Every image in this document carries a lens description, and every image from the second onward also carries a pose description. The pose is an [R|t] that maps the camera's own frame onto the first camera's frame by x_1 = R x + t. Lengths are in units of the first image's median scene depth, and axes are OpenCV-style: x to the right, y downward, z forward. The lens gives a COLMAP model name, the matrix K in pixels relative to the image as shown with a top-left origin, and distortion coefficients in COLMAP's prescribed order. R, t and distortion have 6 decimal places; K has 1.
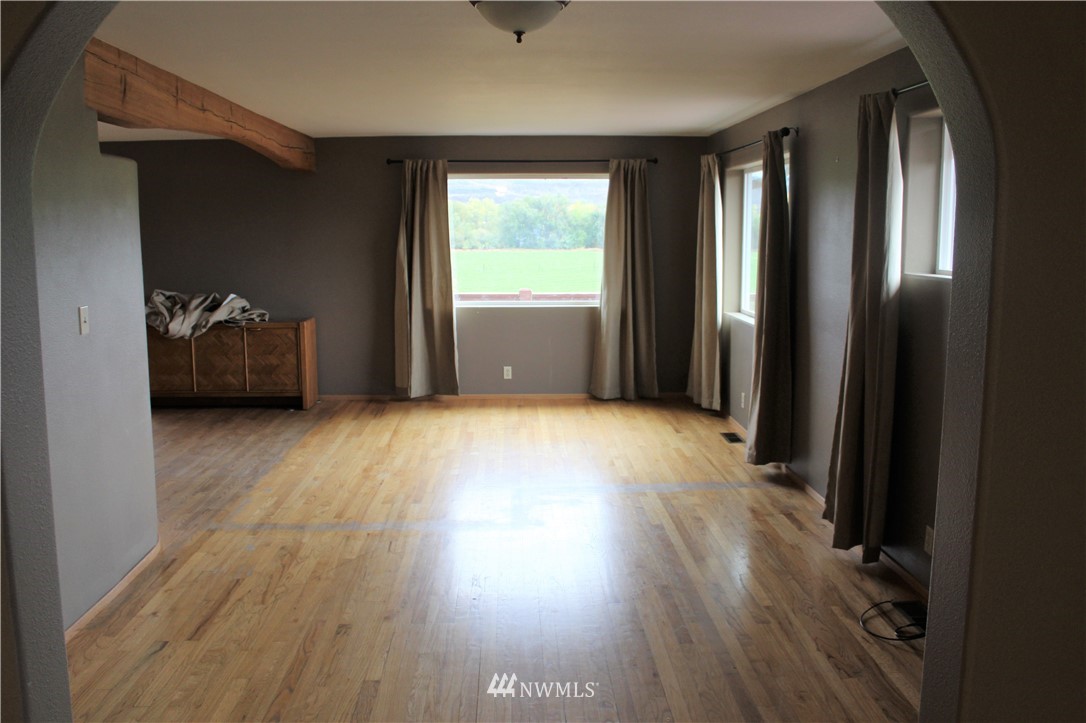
lens RADIAL K [[947.2, 0, 543.0], [0, 947.2, 361.5], [0, 0, 1]] dist [-0.182410, 0.190582]
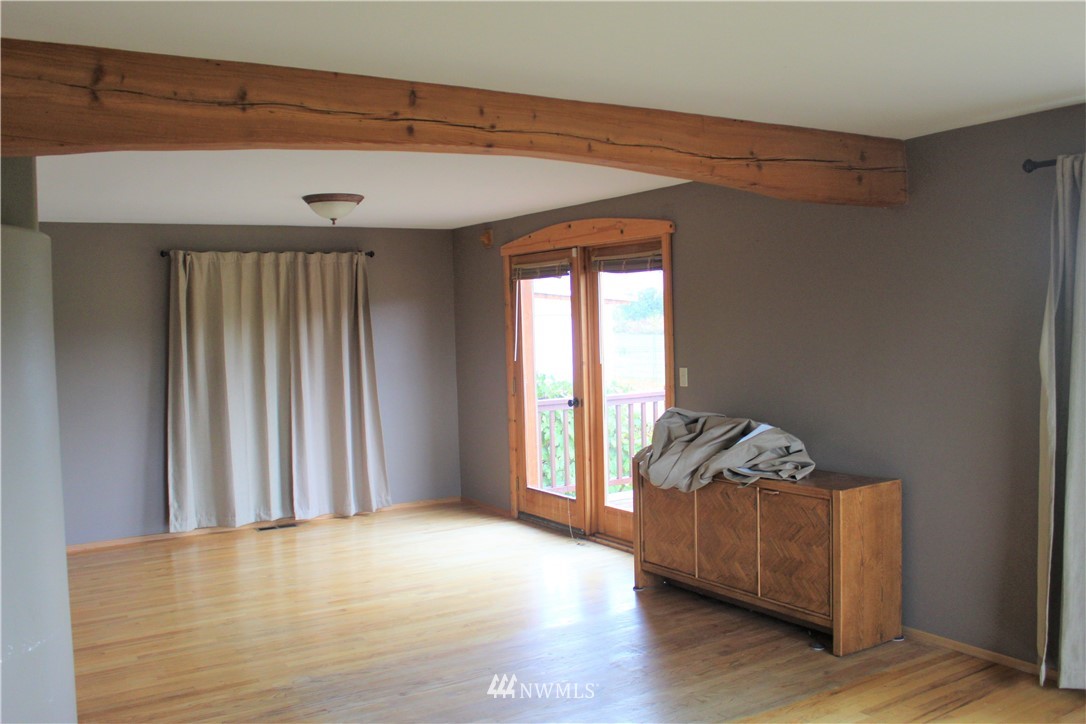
lens RADIAL K [[971.5, 0, 543.0], [0, 971.5, 362.0], [0, 0, 1]] dist [-0.067501, 0.006151]
pose [[0.517454, 0.022535, -0.855414, 0.119196], [-0.089216, 0.995626, -0.027739, -0.083838], [0.851048, 0.090671, 0.517201, 0.568422]]
